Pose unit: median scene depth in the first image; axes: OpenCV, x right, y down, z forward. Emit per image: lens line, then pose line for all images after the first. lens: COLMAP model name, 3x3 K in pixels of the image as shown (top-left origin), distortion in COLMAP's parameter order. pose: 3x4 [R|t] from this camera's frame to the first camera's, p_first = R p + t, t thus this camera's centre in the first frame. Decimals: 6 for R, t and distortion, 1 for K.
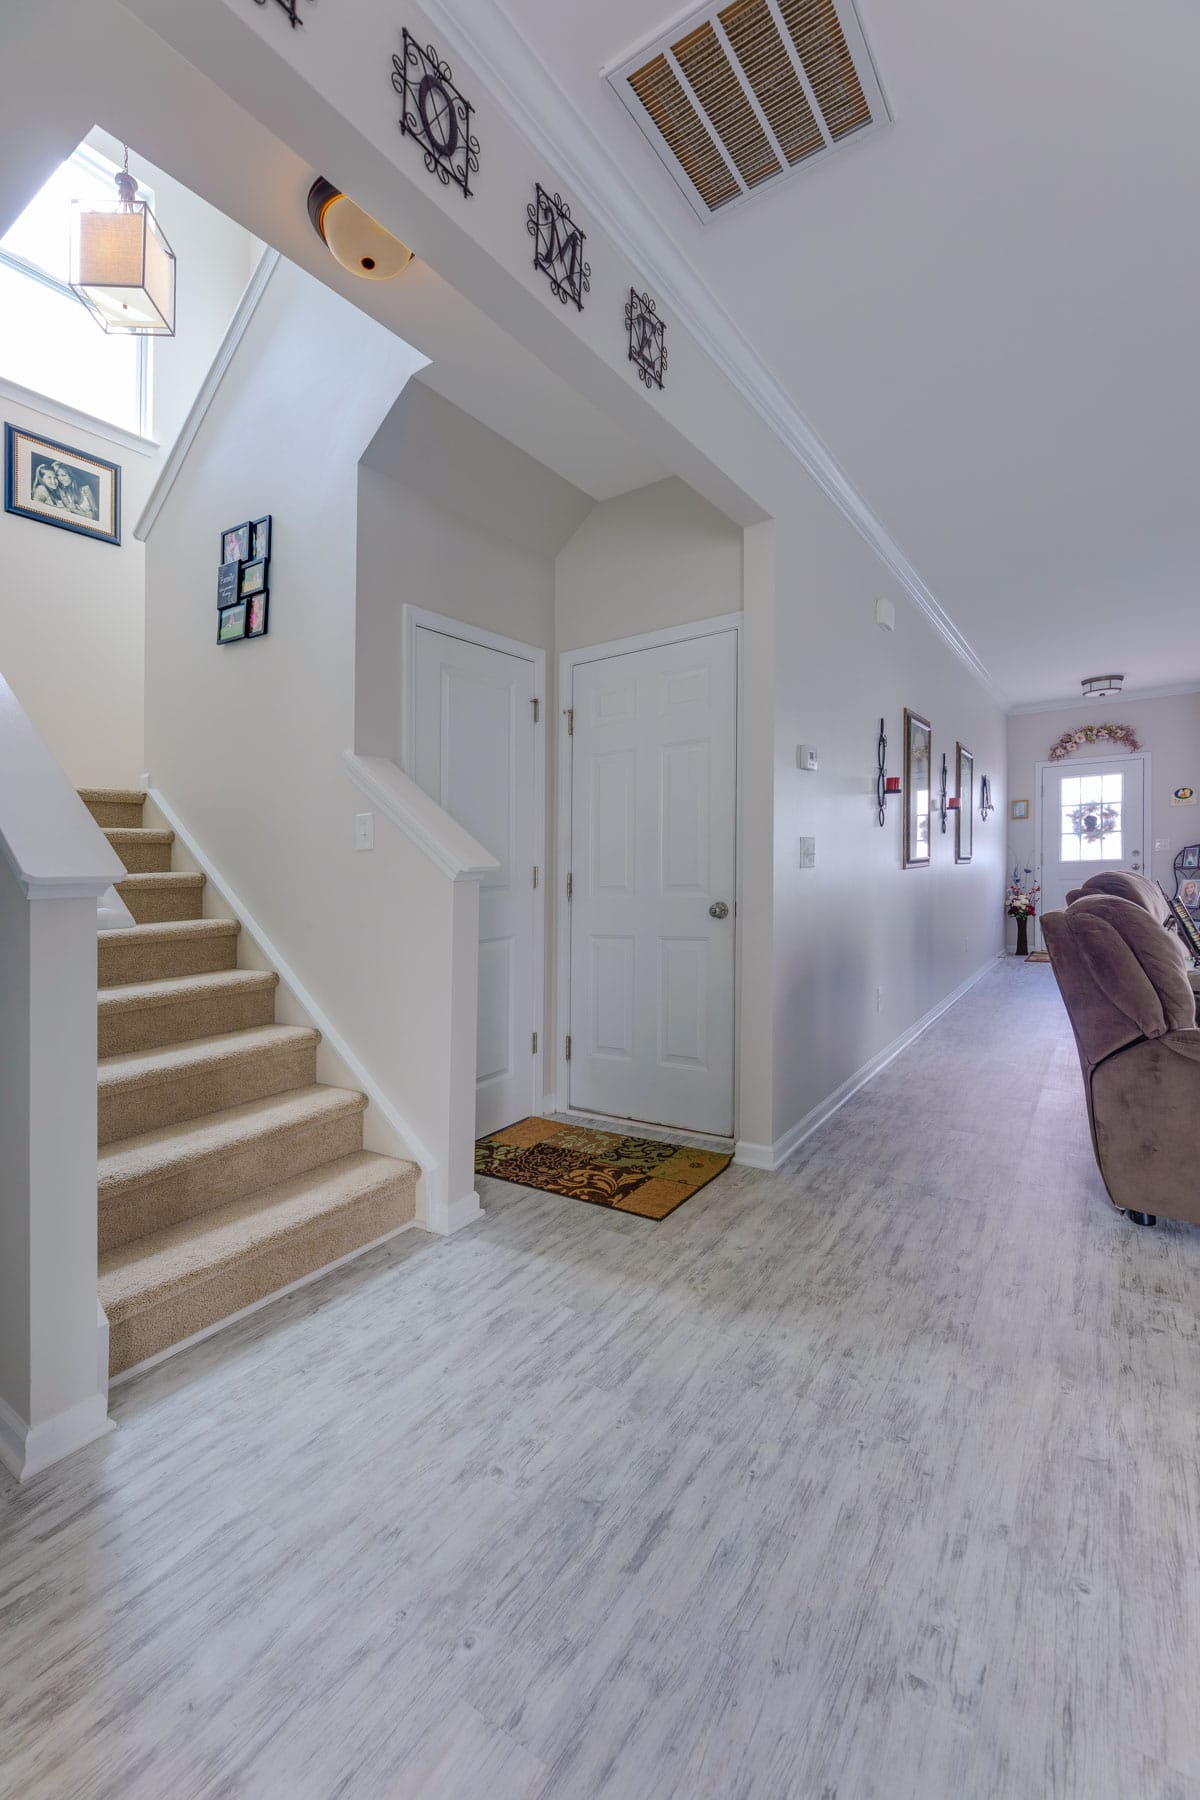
lens RADIAL K [[768.2, 0, 593.7], [0, 768.2, 840.4], [0, 0, 1]] dist [0.000871, -0.000456]
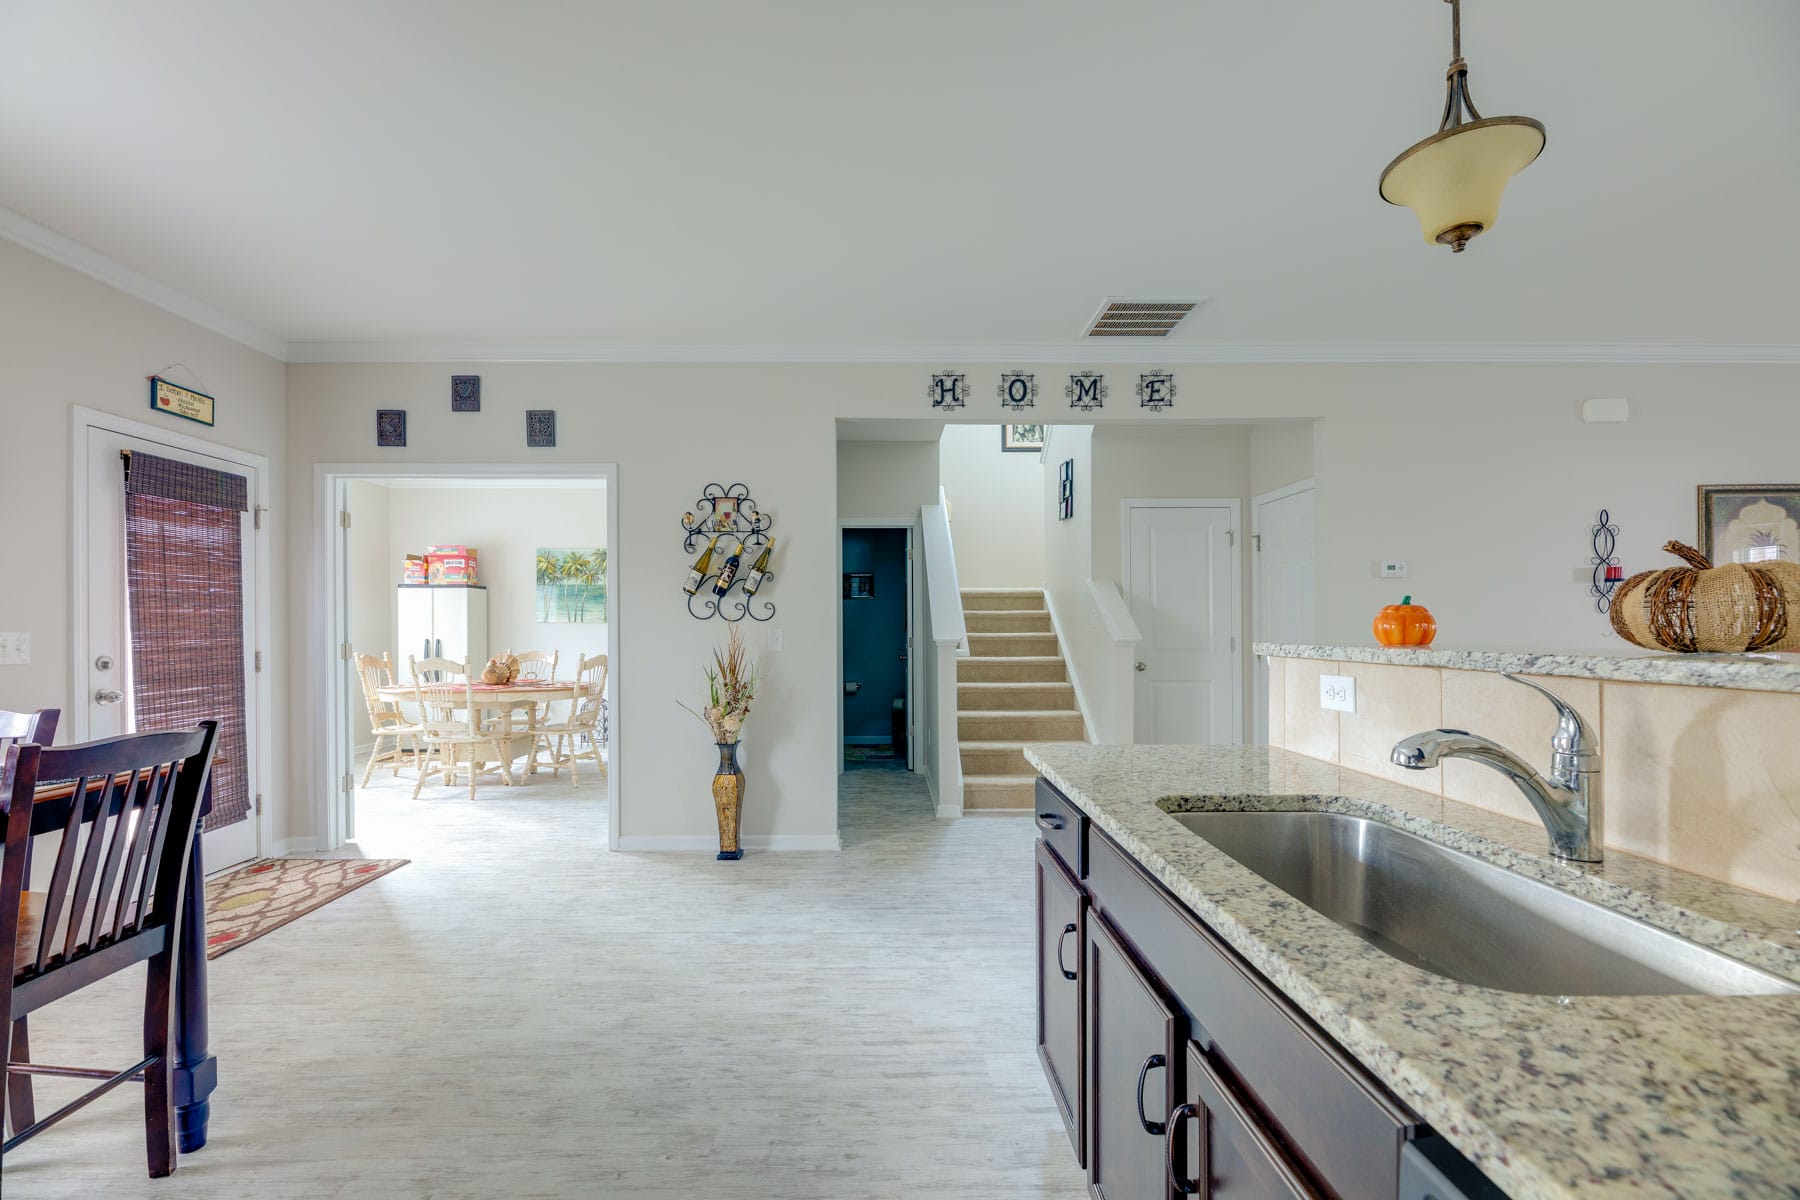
lens RADIAL K [[733.8, 0, 900.0], [0, 733.8, 610.8], [0, 0, 1]] dist [-0.005866, 0.001028]
pose [[0.584401, 0.024845, -0.811085, 1.229705], [0.007219, 0.999332, 0.035812, -0.132762], [0.811433, -0.026784, 0.583831, -0.692659]]
